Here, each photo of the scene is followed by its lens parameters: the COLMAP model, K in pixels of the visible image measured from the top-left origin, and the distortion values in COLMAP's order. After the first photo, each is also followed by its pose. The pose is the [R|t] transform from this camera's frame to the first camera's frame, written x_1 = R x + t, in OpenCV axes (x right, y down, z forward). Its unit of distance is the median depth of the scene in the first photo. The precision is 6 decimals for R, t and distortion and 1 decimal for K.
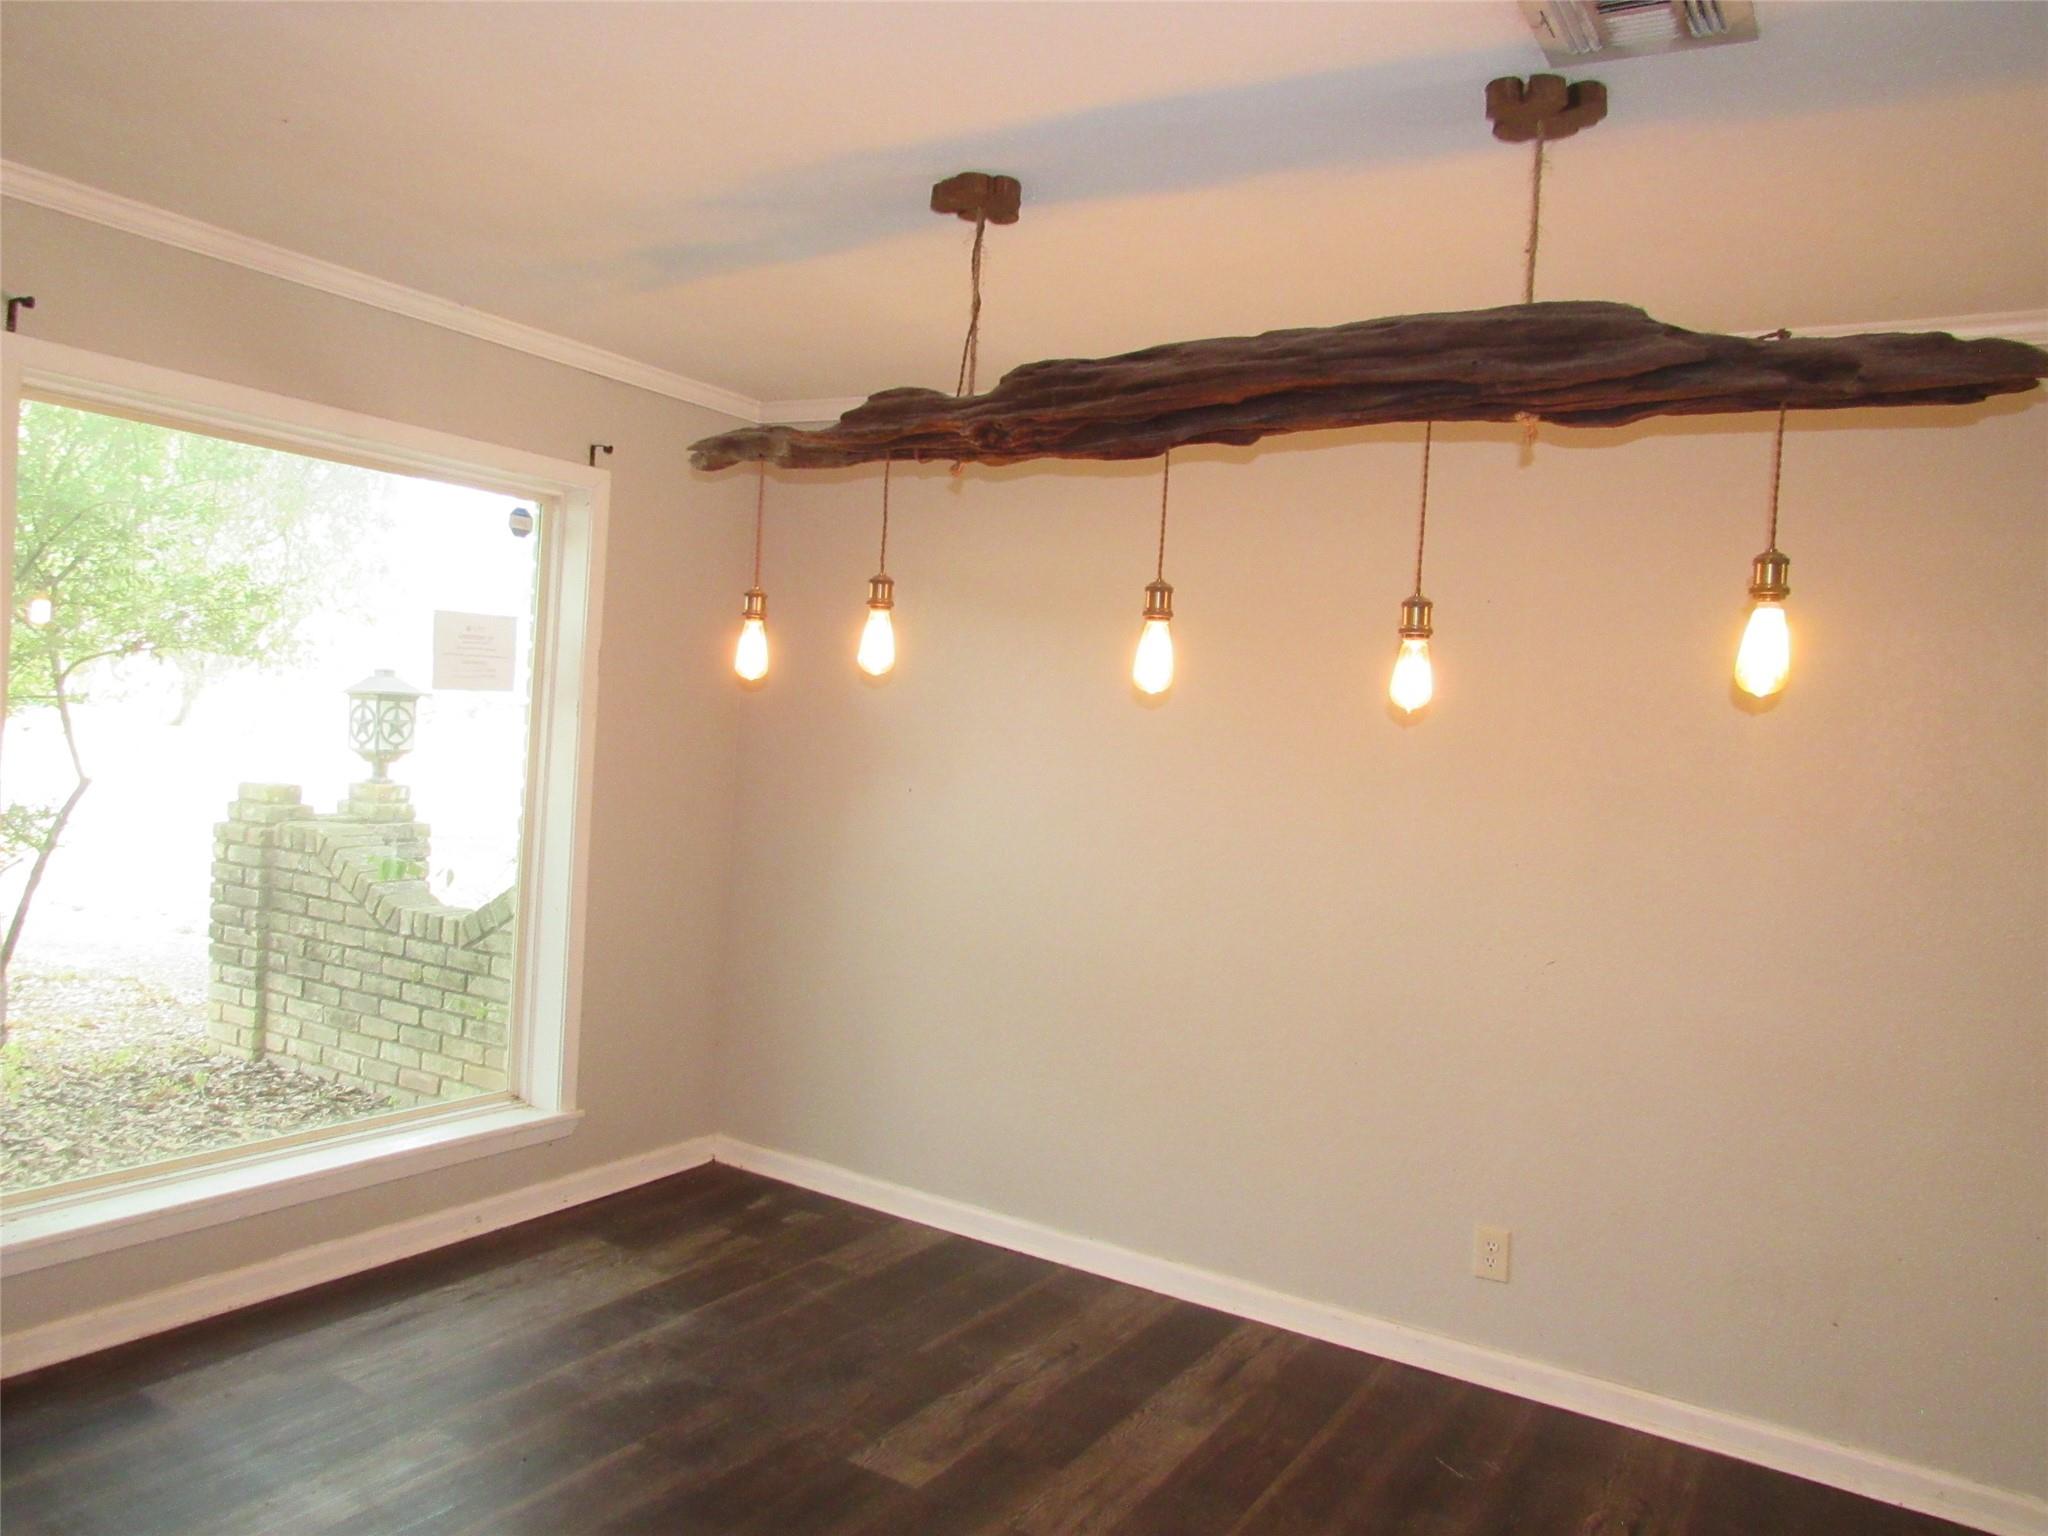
lens RADIAL K [[1452.4, 0, 1024.0], [0, 1452.4, 768.0], [0, 0, 1]] dist [-0.034616, -0.000639]
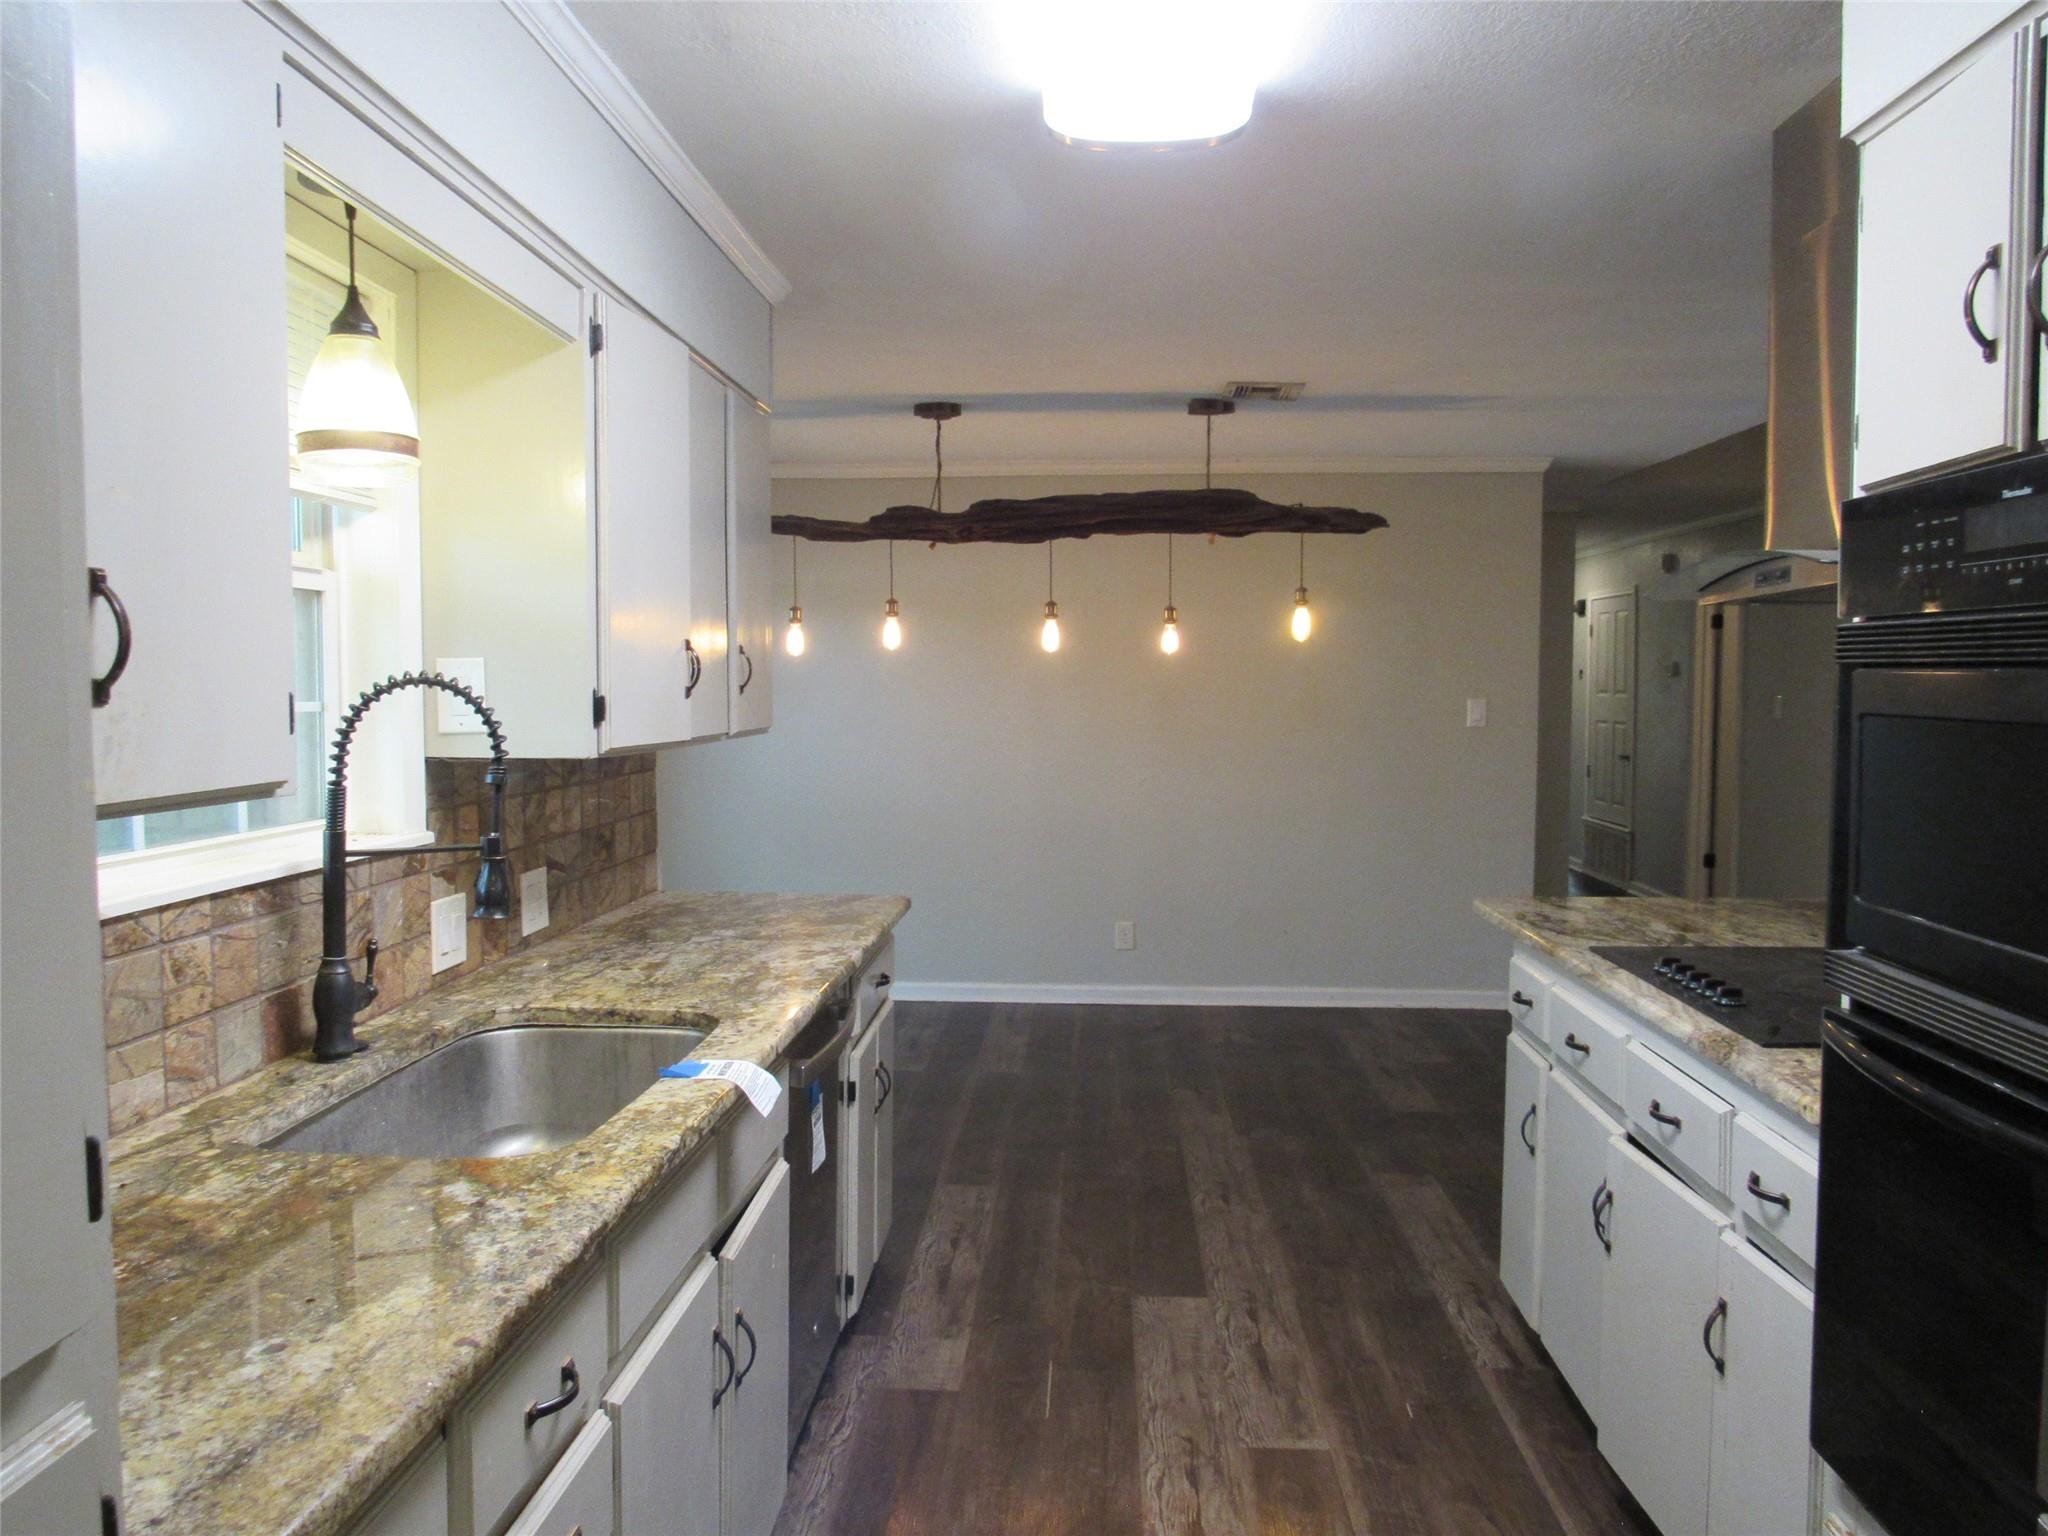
lens RADIAL K [[1452.4, 0, 1024.0], [0, 1452.4, 768.0], [0, 0, 1]] dist [-0.034616, -0.000639]
pose [[0.877524, -0.090666, 0.470884, -0.982091], [0.071969, 0.995742, 0.057606, -0.005778], [-0.474102, -0.016661, 0.880312, -0.904288]]
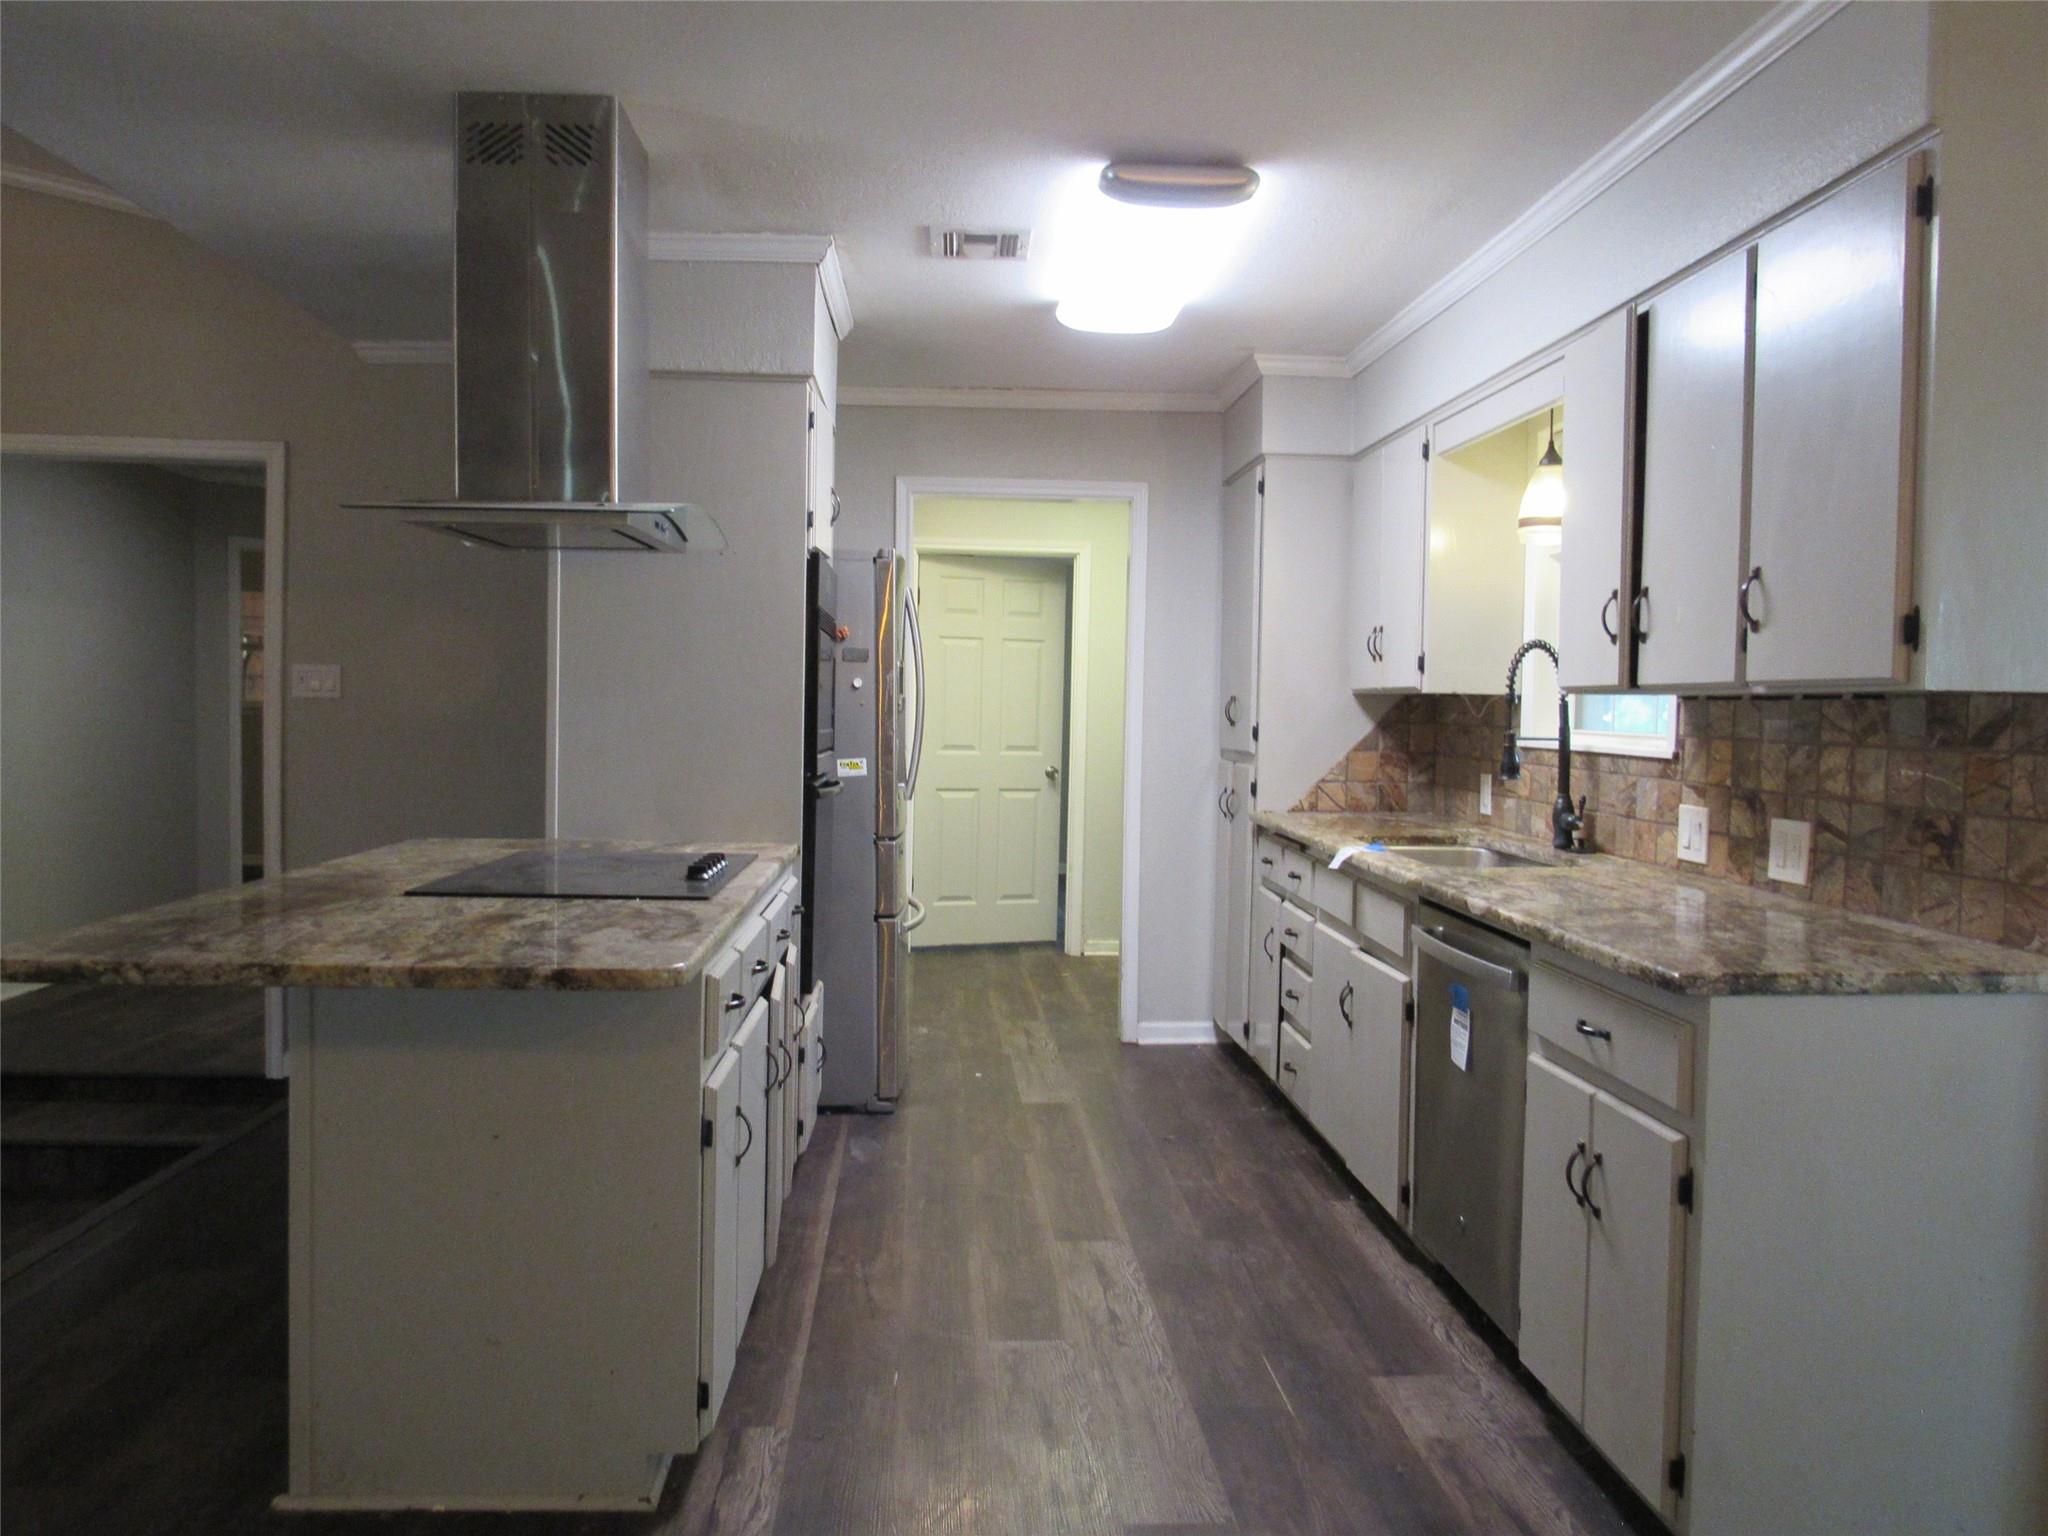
lens RADIAL K [[1452.4, 0, 1024.0], [0, 1452.4, 768.0], [0, 0, 1]] dist [-0.034616, -0.000639]
pose [[-0.815179, -0.051887, -0.576881, 1.629227], [-0.087880, 0.995529, 0.034639, 0.172896], [0.572504, 0.078934, -0.816094, 2.541079]]
